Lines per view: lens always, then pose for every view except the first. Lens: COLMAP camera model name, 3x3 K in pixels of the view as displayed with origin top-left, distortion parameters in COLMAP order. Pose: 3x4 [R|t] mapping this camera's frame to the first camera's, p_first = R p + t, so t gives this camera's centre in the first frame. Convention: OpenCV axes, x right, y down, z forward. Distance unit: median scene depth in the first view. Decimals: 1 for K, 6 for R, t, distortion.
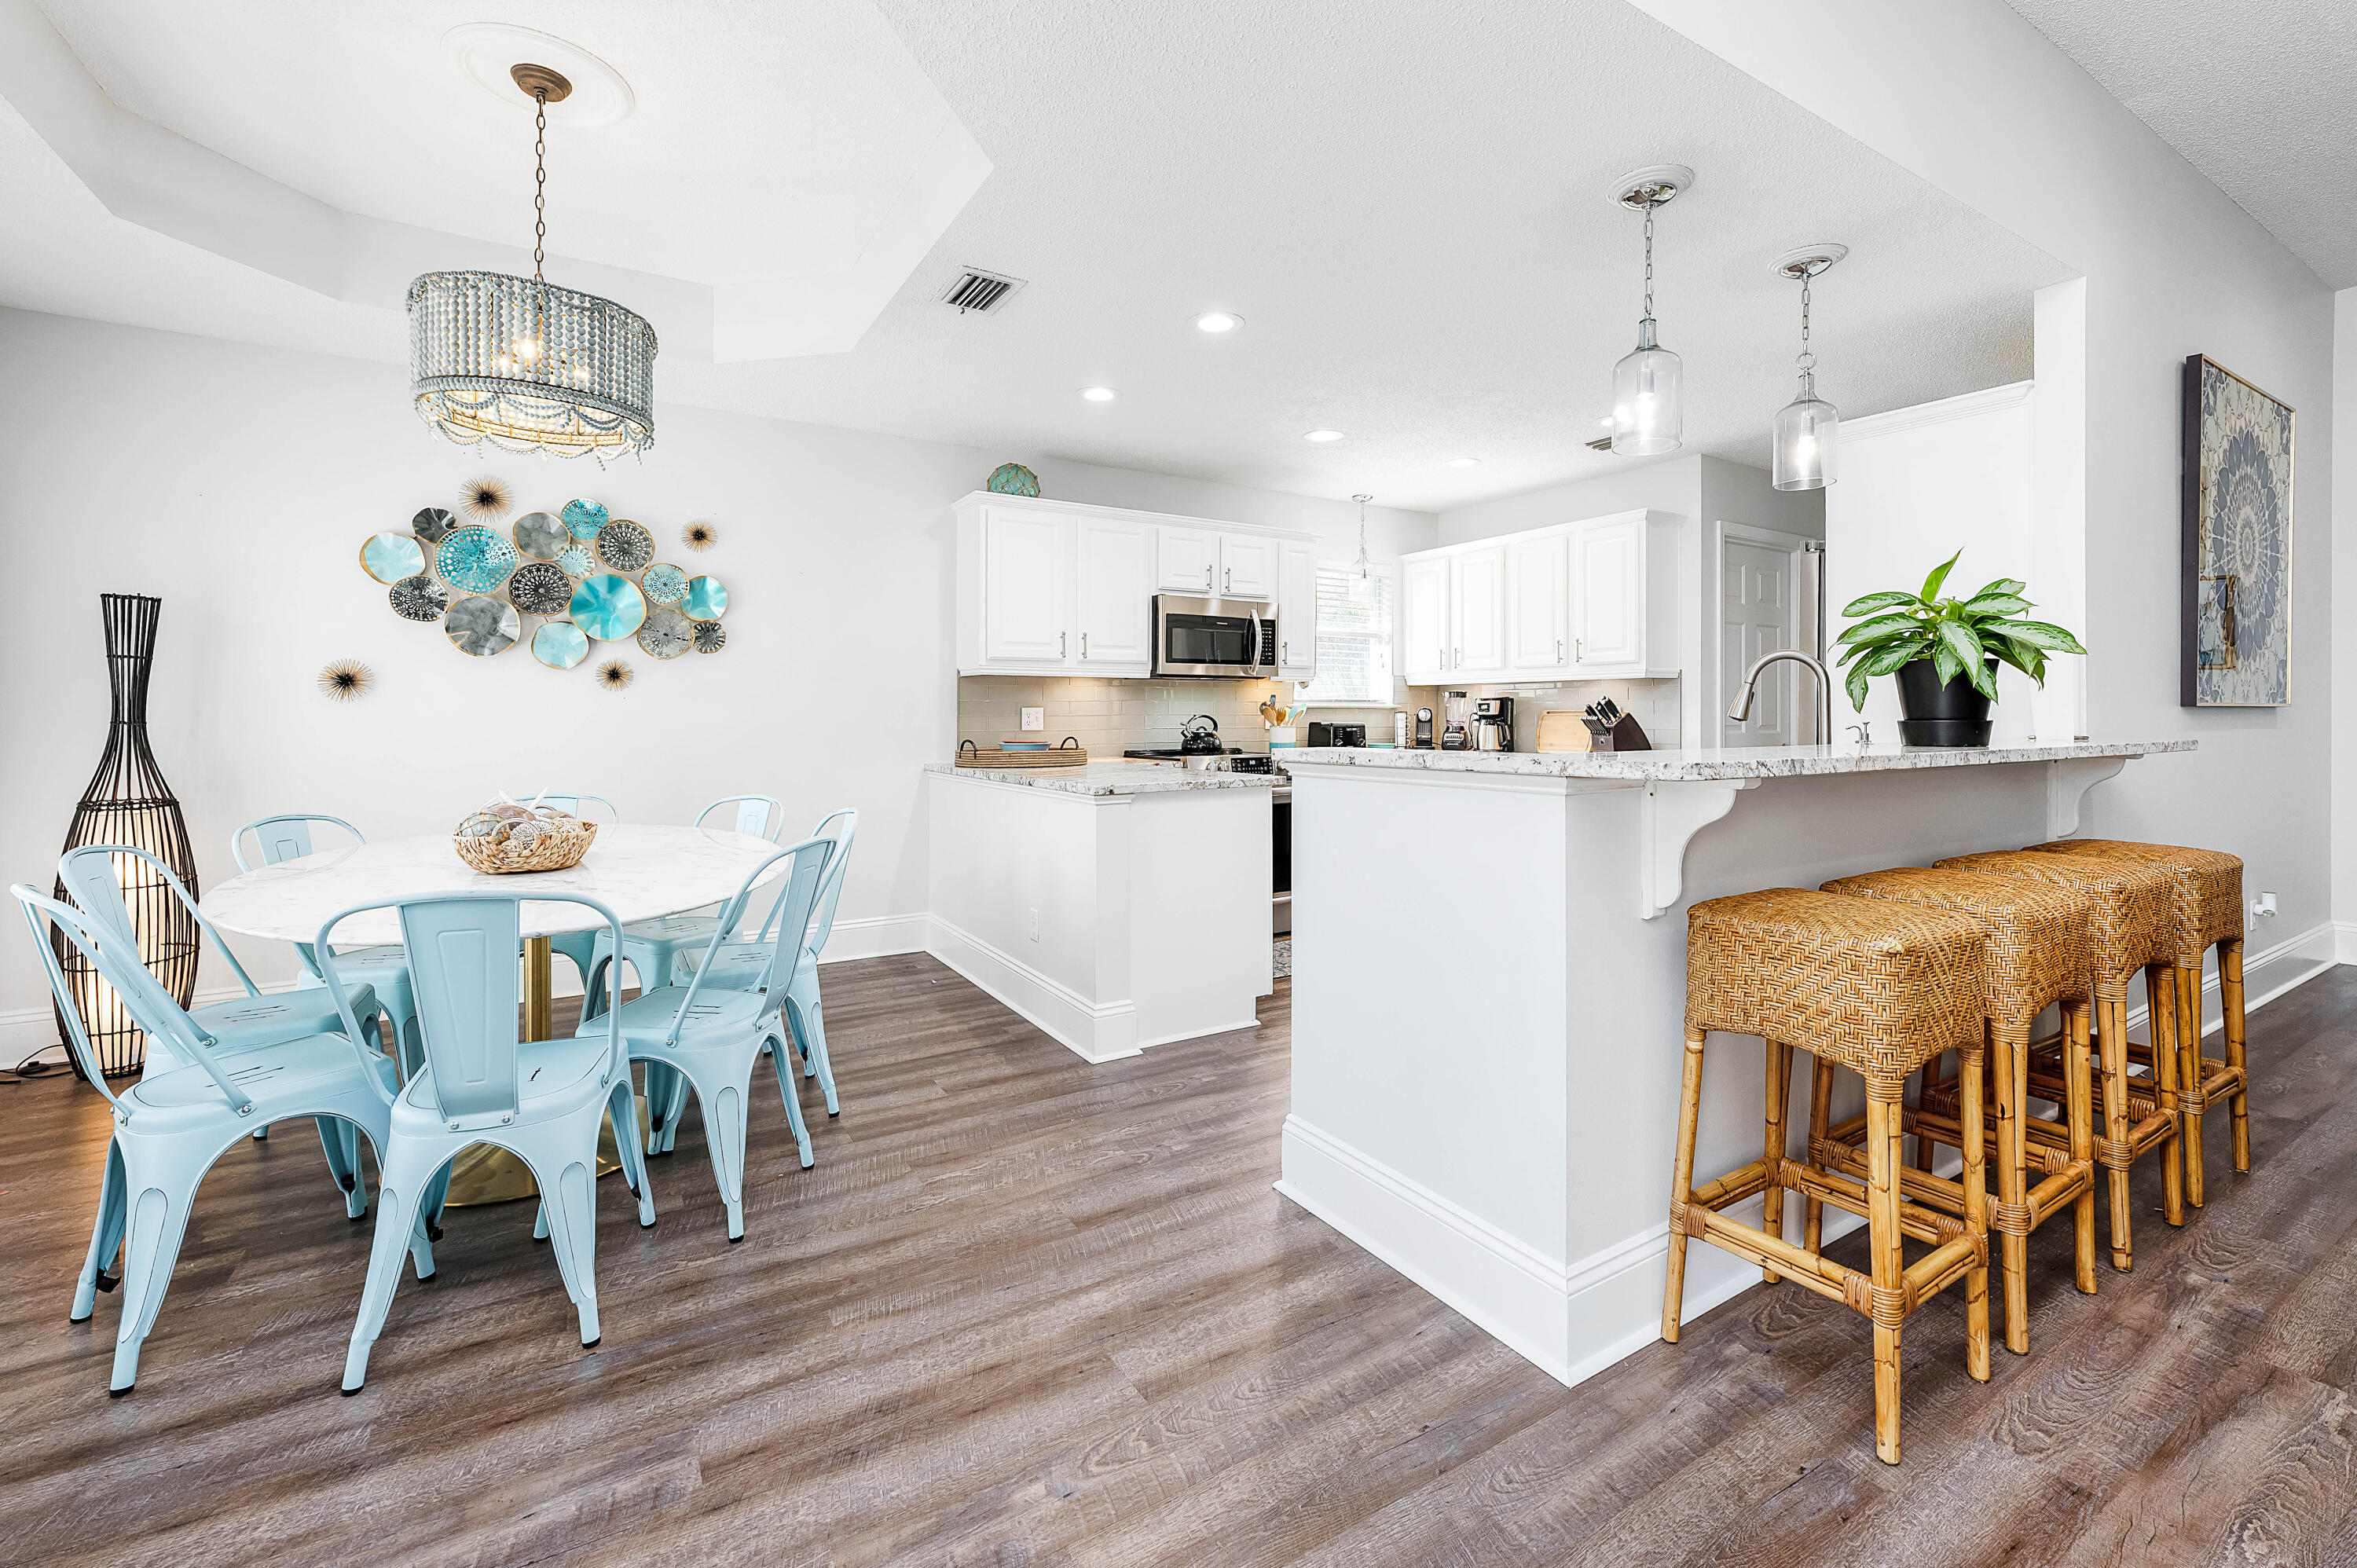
lens RADIAL K [[997.9, 0, 1182.2], [0, 997.9, 701.7], [0, 0, 1]] dist [0.000361, 0.000160]
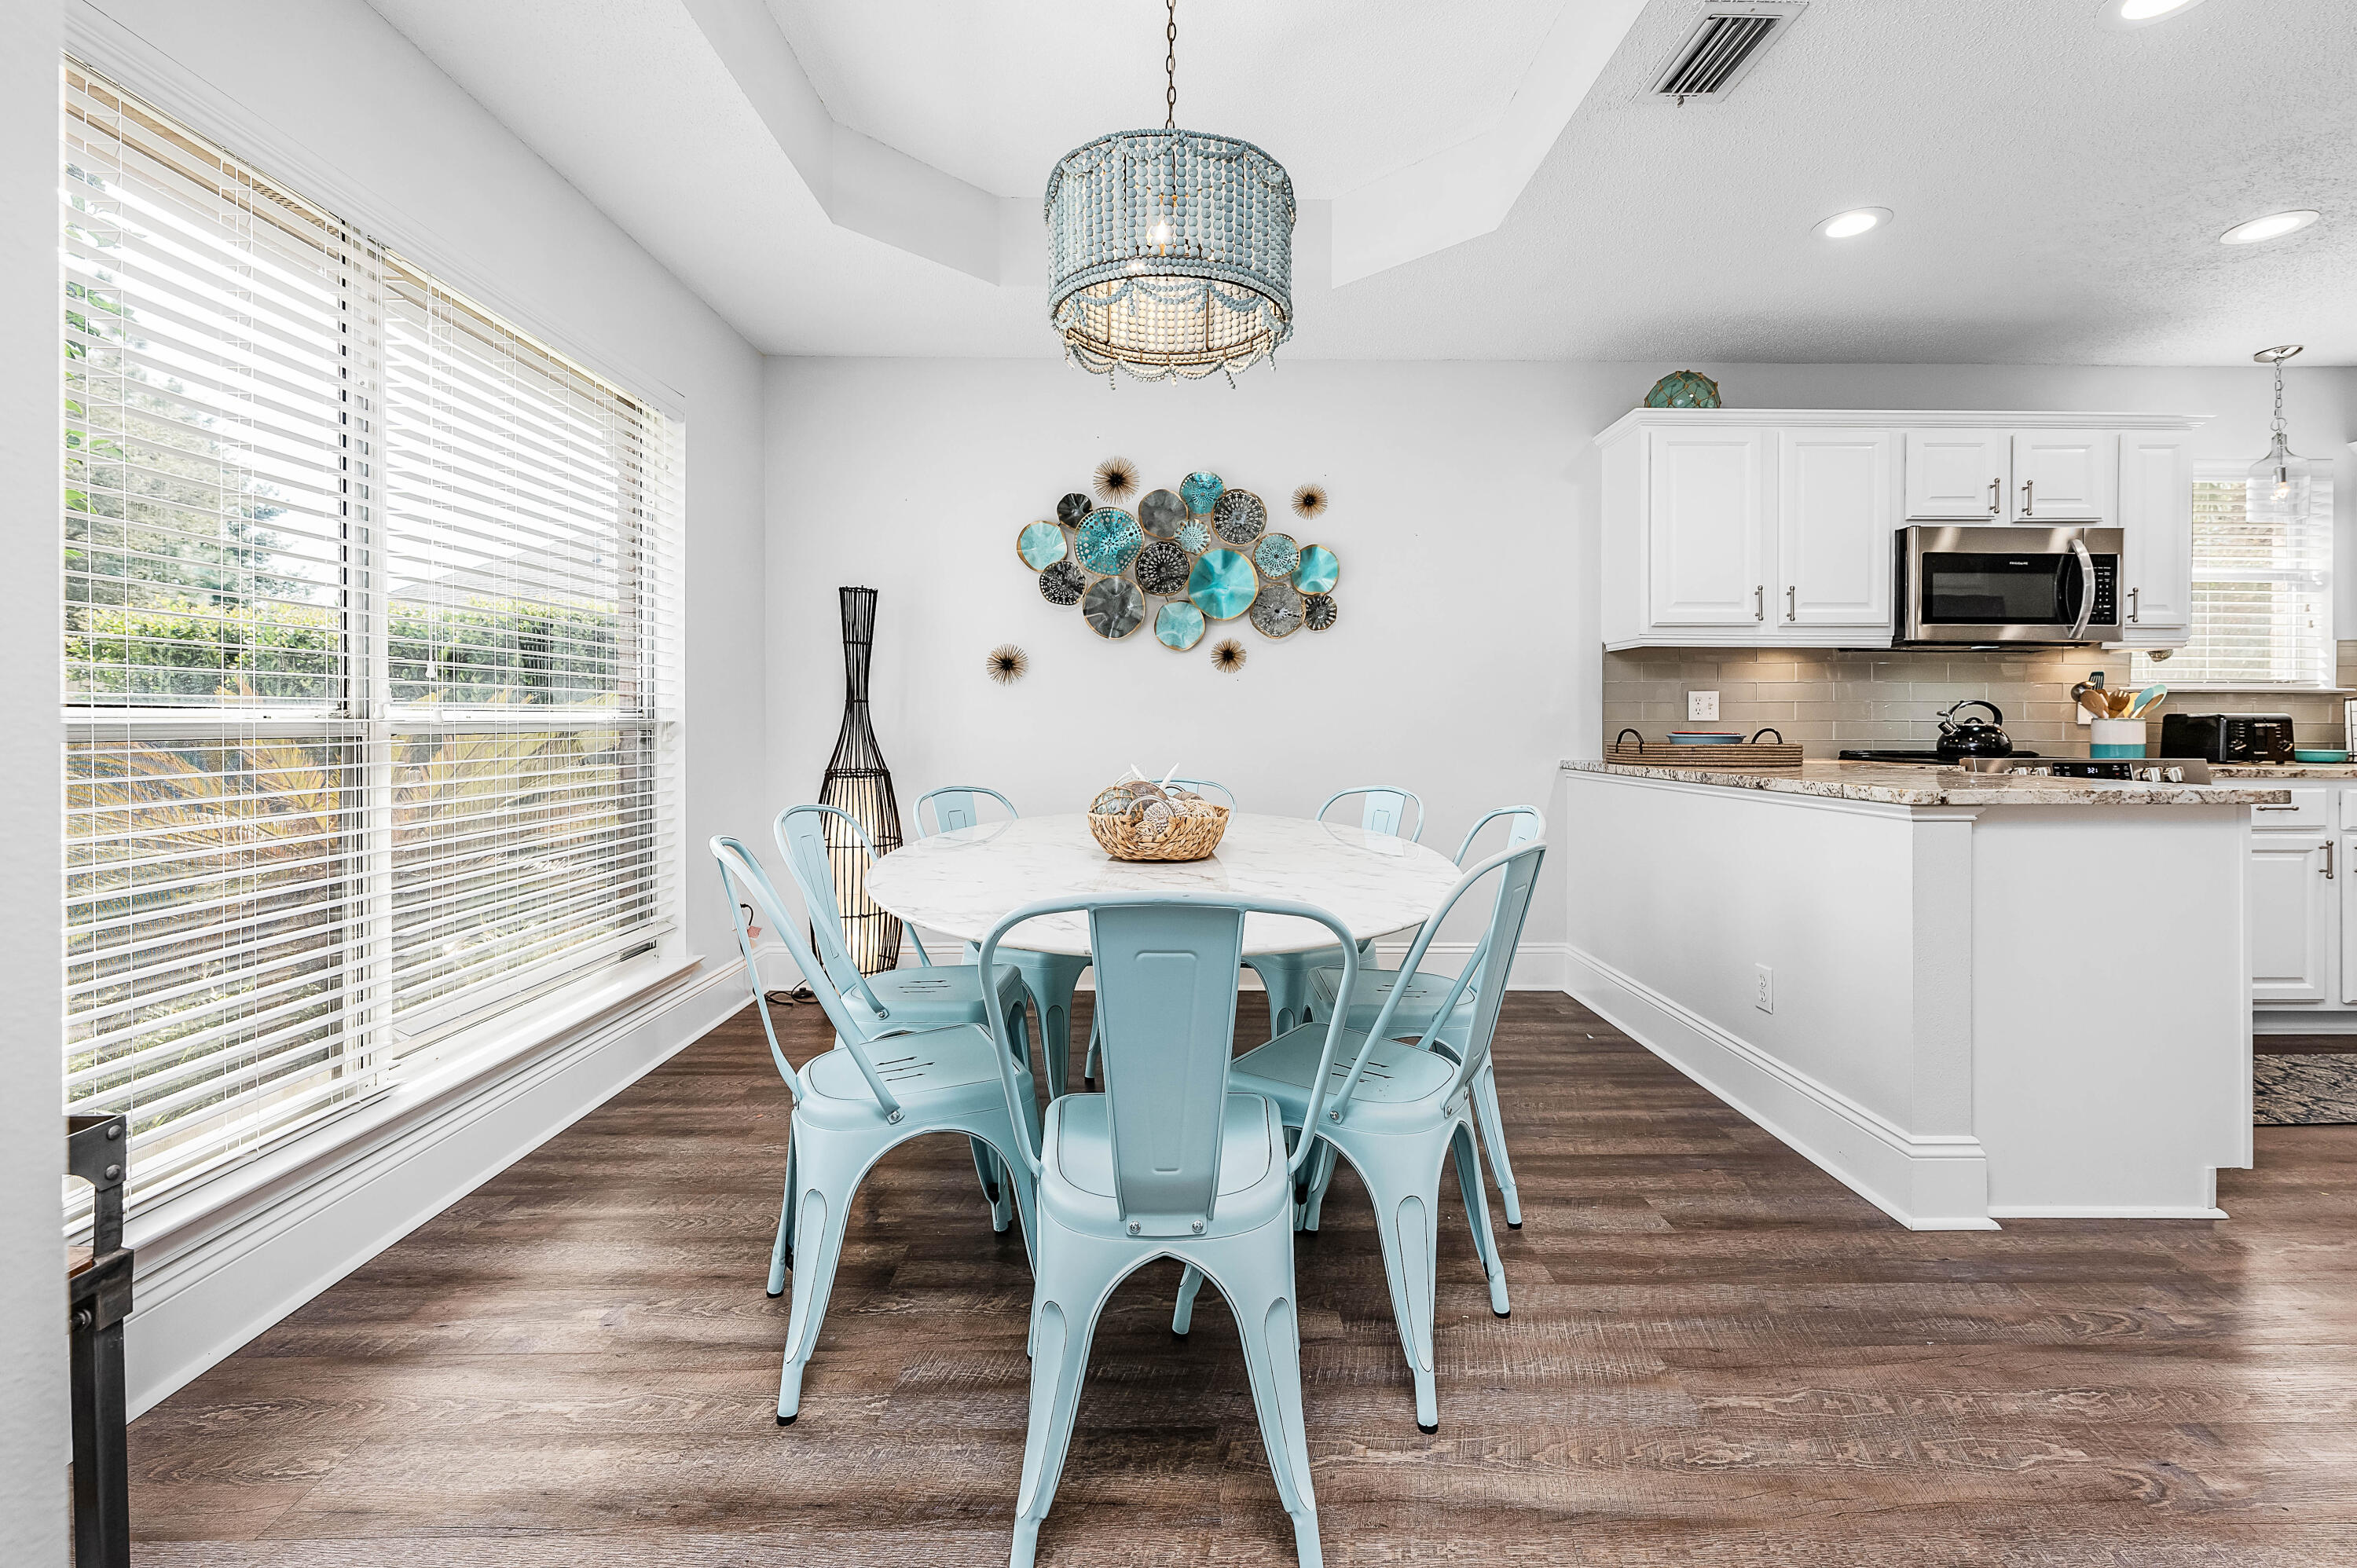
lens RADIAL K [[984.3, 0, 1180.8], [0, 984.3, 731.6], [0, 0, 1]] dist [-0.000663, -0.000028]
pose [[0.857605, 0.008720, -0.514235, -0.142332], [0.000838, 0.999831, 0.018352, 0.030748], [0.514309, -0.016169, 0.857453, 0.197864]]
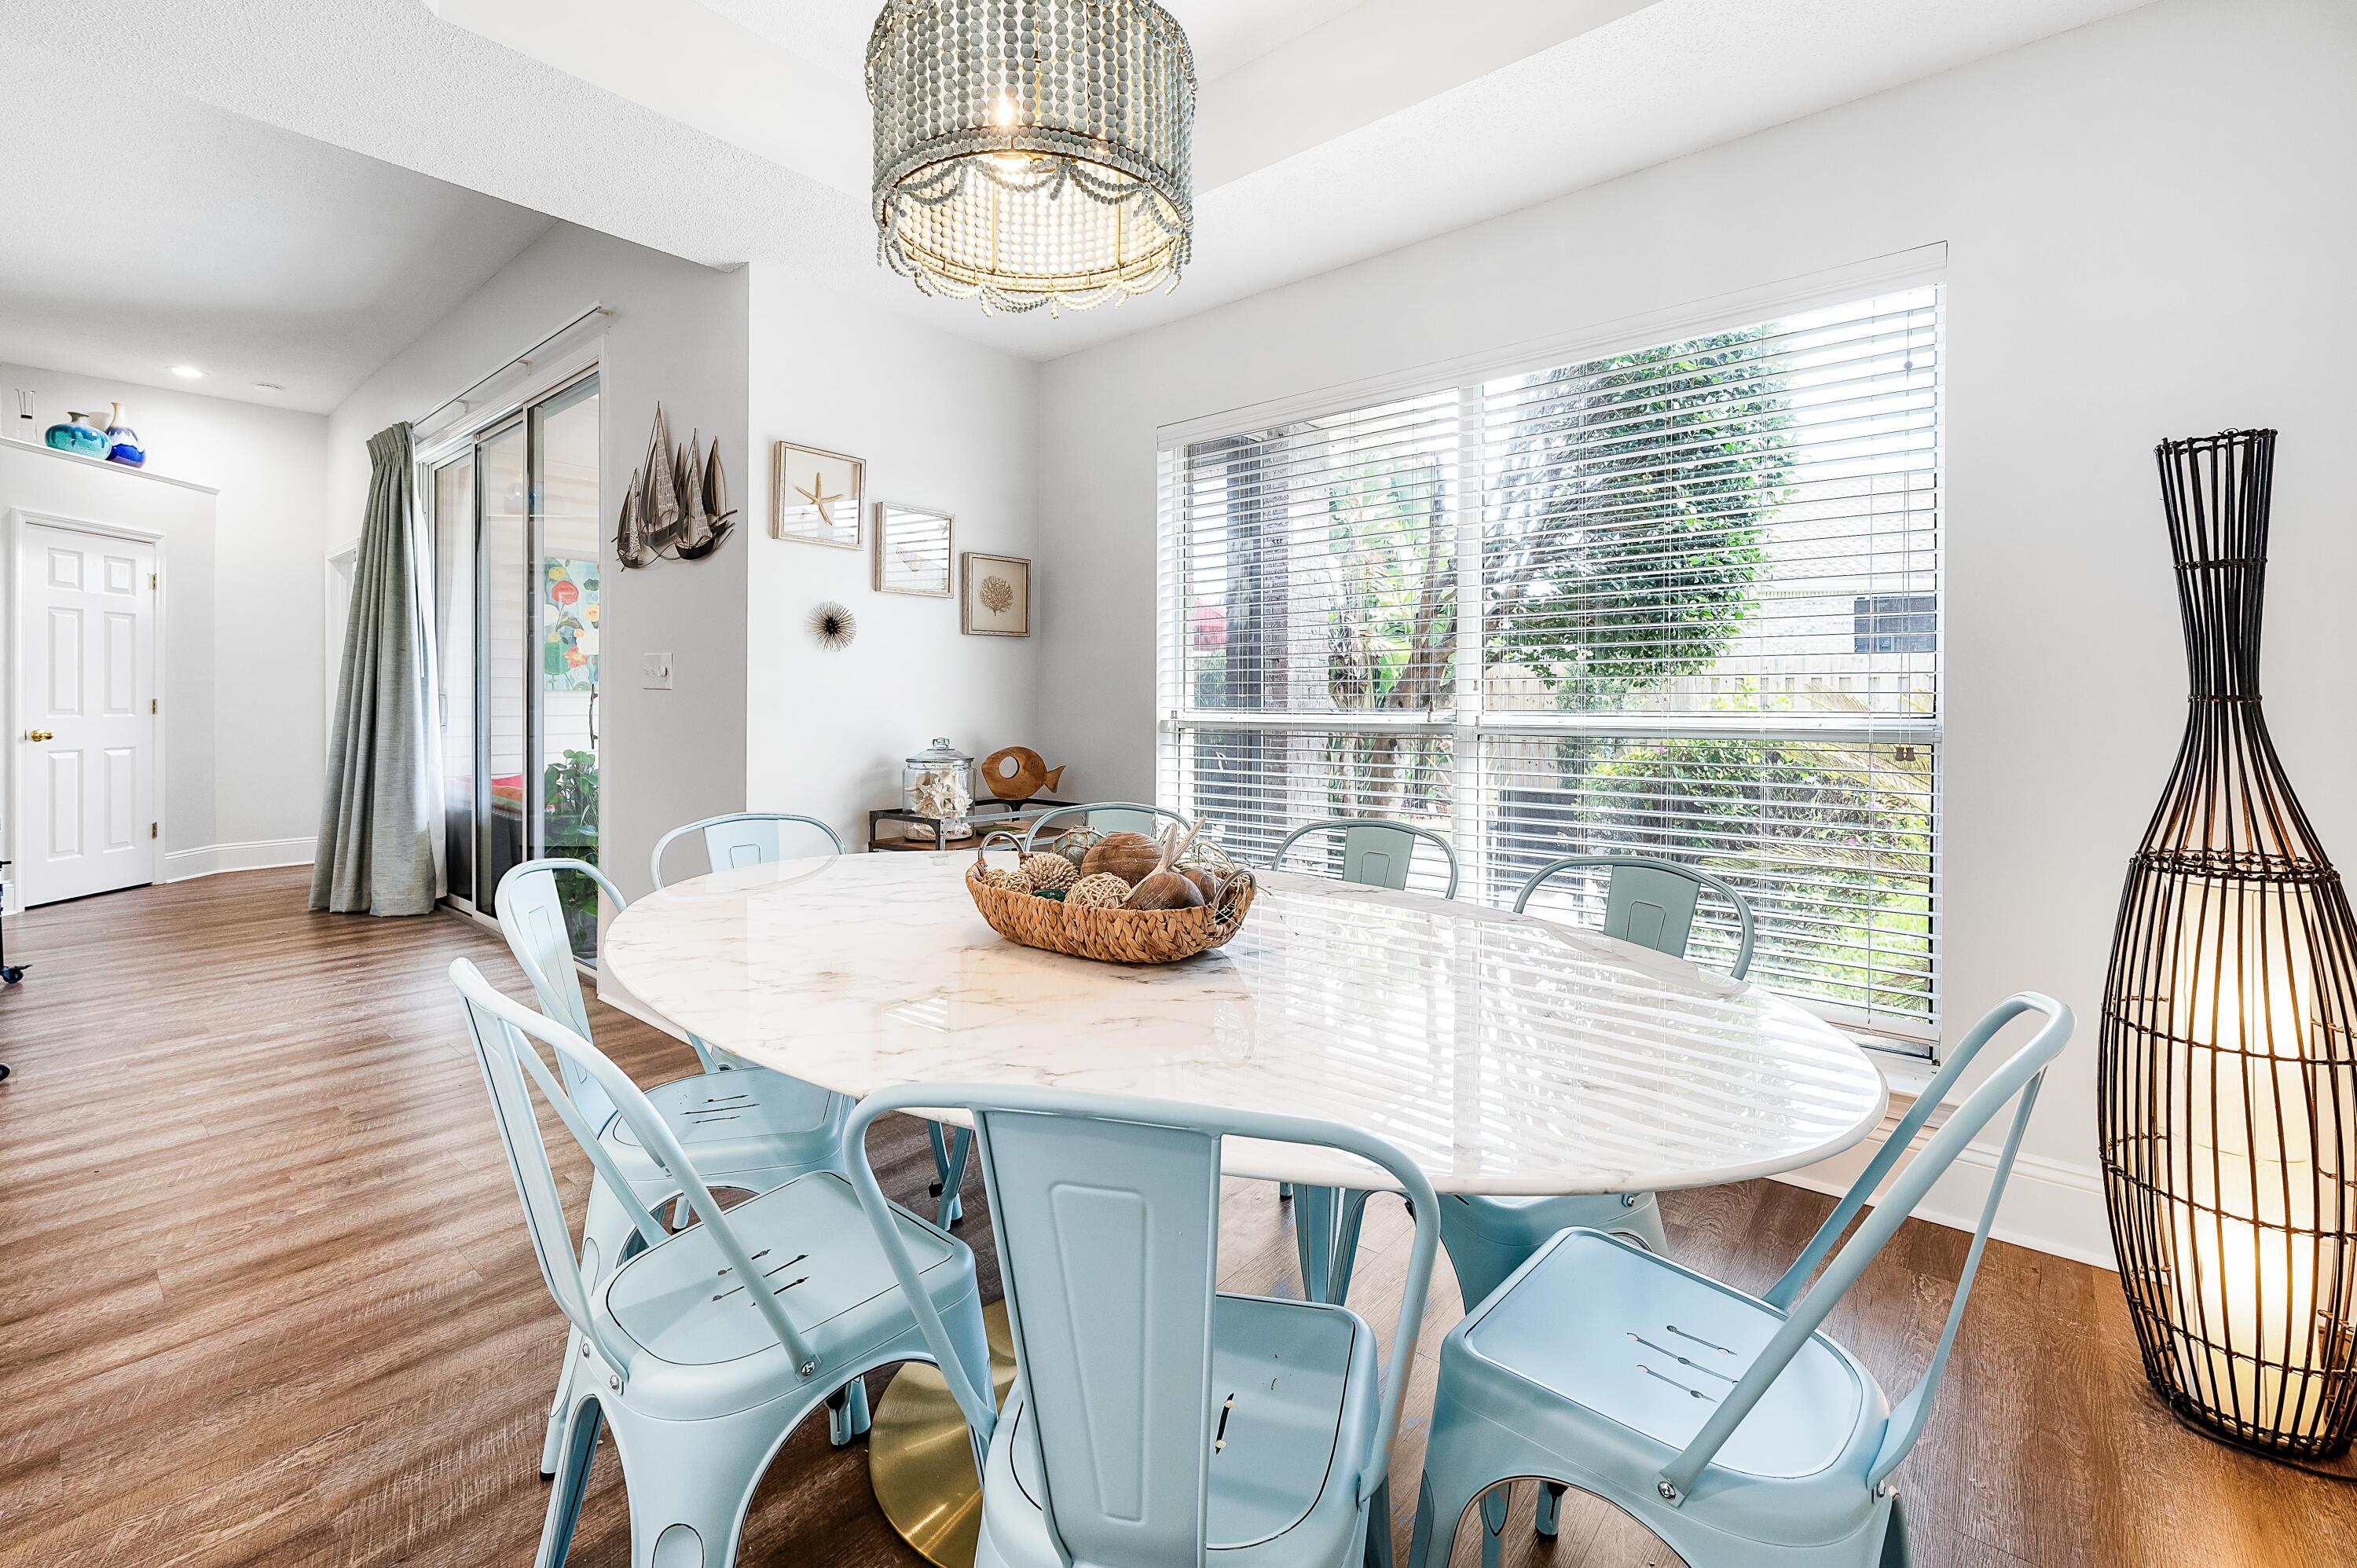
lens RADIAL K [[997.9, 0, 1182.2], [0, 997.9, 701.7], [0, 0, 1]] dist [0.000361, 0.000160]
pose [[-0.948064, 0.004204, -0.318051, -0.351651], [0.006212, 0.999967, -0.005301, 0.020822], [0.318018, -0.007001, -0.948059, 1.088802]]
